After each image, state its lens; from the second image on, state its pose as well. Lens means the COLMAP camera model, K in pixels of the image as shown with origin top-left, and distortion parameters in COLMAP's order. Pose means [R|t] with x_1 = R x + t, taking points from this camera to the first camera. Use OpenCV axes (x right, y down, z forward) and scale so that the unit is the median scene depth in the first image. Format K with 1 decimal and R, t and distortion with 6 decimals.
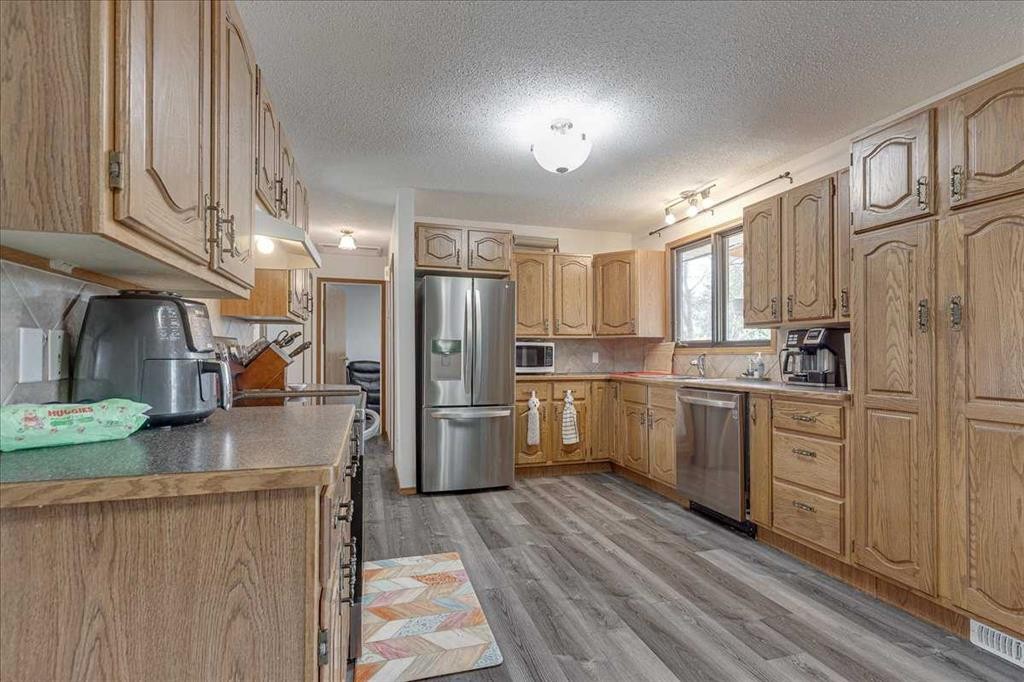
lens RADIAL K [[473.0, 0, 503.7], [0, 473.0, 344.8], [0, 0, 1]] dist [0.002263, 0.000063]
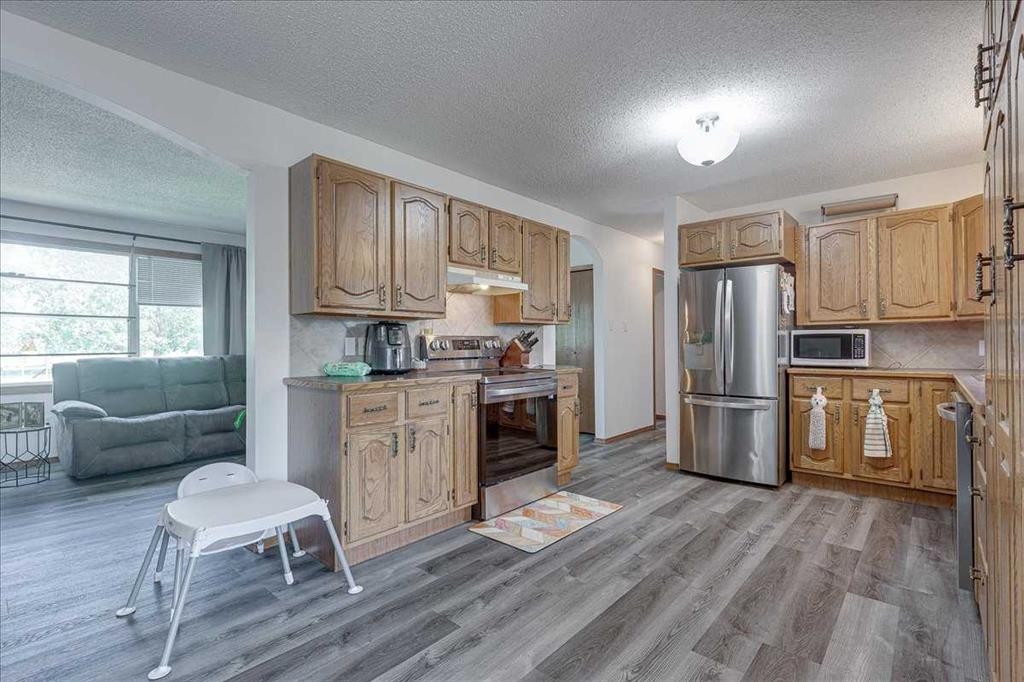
lens RADIAL K [[473.0, 0, 503.7], [0, 473.0, 344.8], [0, 0, 1]] dist [0.002263, 0.000063]
pose [[0.527530, -0.005927, -0.849516, 0.624491], [0.021528, 0.999748, 0.006394, 0.004823], [0.849263, -0.021662, 0.527525, 0.080284]]
